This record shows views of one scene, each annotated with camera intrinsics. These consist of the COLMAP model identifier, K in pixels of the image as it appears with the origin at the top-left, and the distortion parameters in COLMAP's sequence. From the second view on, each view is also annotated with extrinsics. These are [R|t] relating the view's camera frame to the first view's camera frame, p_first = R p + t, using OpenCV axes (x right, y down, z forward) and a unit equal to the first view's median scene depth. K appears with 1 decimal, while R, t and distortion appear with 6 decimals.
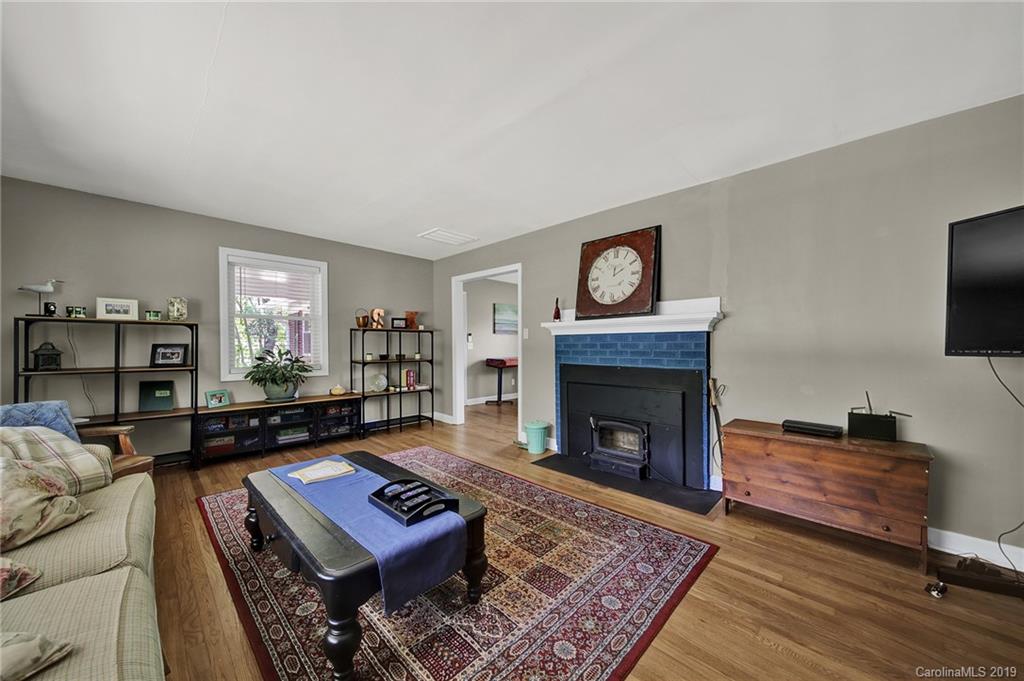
lens RADIAL K [[365.5, 0, 512.0], [0, 365.5, 340.5], [0, 0, 1]] dist [0.002138, 0.000140]
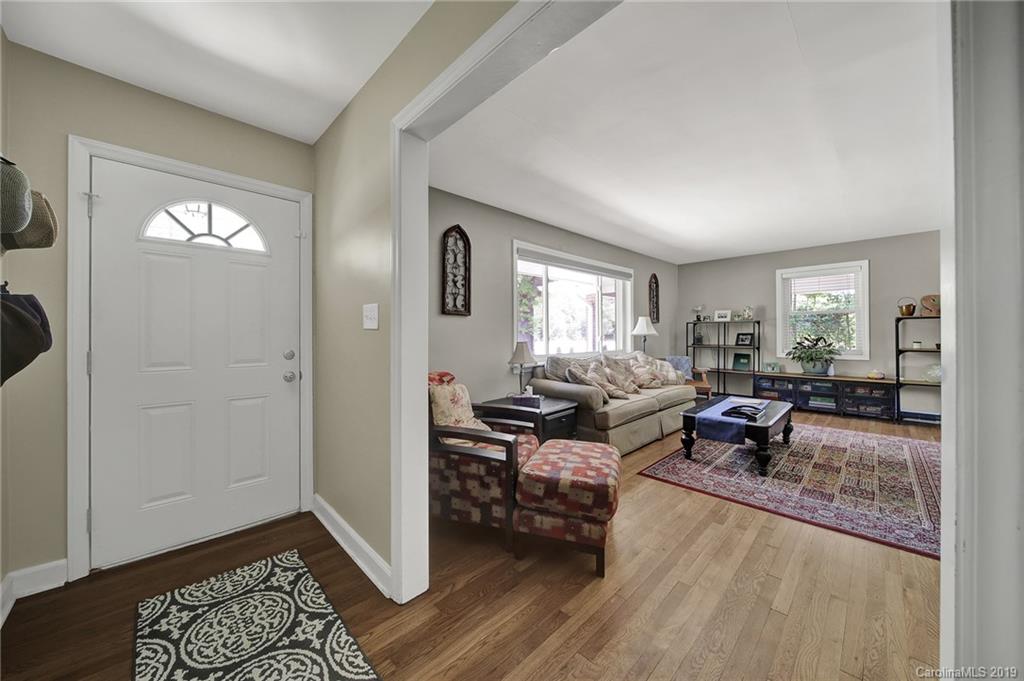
lens RADIAL K [[359.3, 0, 510.7], [0, 359.3, 336.6], [0, 0, 1]] dist [0.002274, -0.002234]
pose [[-0.021119, 0.007486, -0.999749, 0.848763], [0.015886, 0.999848, 0.007151, -0.004619], [0.999651, -0.015731, -0.021235, -0.099664]]
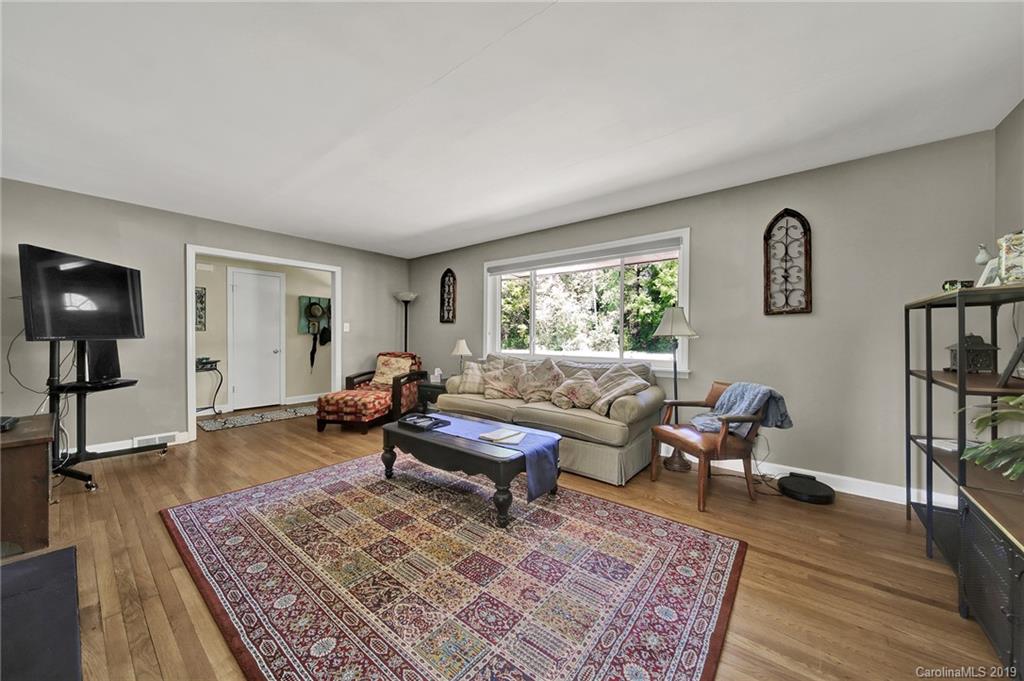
lens RADIAL K [[359.3, 0, 510.7], [0, 359.3, 336.6], [0, 0, 1]] dist [0.002274, -0.002234]
pose [[-0.995369, -0.005225, -0.095981, -0.260373], [-0.004534, 0.999962, -0.007407, 0.016452], [0.096016, -0.006938, -0.995356, 1.403075]]
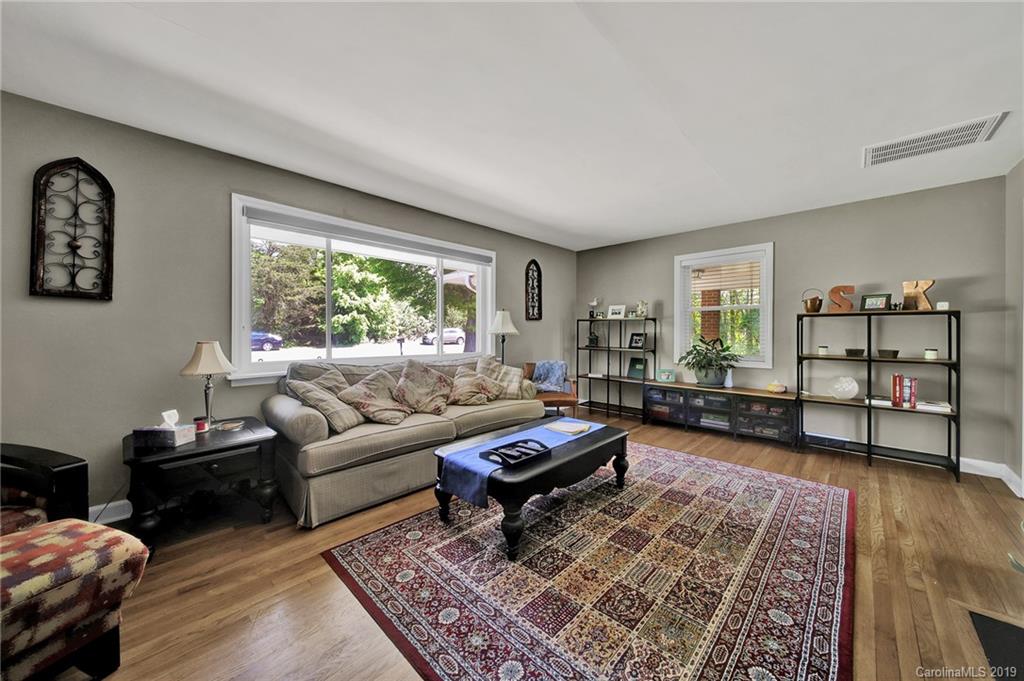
lens RADIAL K [[359.3, 0, 510.7], [0, 359.3, 336.6], [0, 0, 1]] dist [0.002274, -0.002234]
pose [[0.003092, 0.010129, -0.999944, 0.502579], [0.005817, 0.999932, 0.010147, 0.005599], [0.999978, -0.005848, 0.003033, 0.497584]]
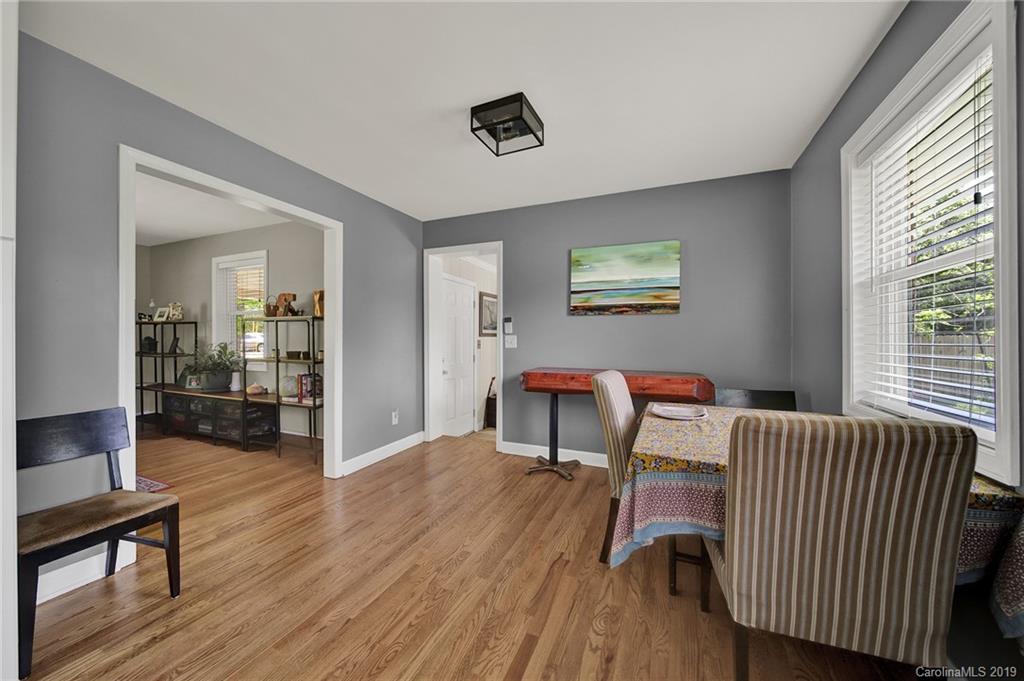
lens RADIAL K [[359.3, 0, 510.7], [0, 359.3, 336.6], [0, 0, 1]] dist [0.002274, -0.002234]
pose [[0.371354, -0.004063, -0.928482, 0.783565], [0.009162, 0.999958, -0.000712, 0.019083], [0.928446, -0.008242, 0.371376, 1.692346]]
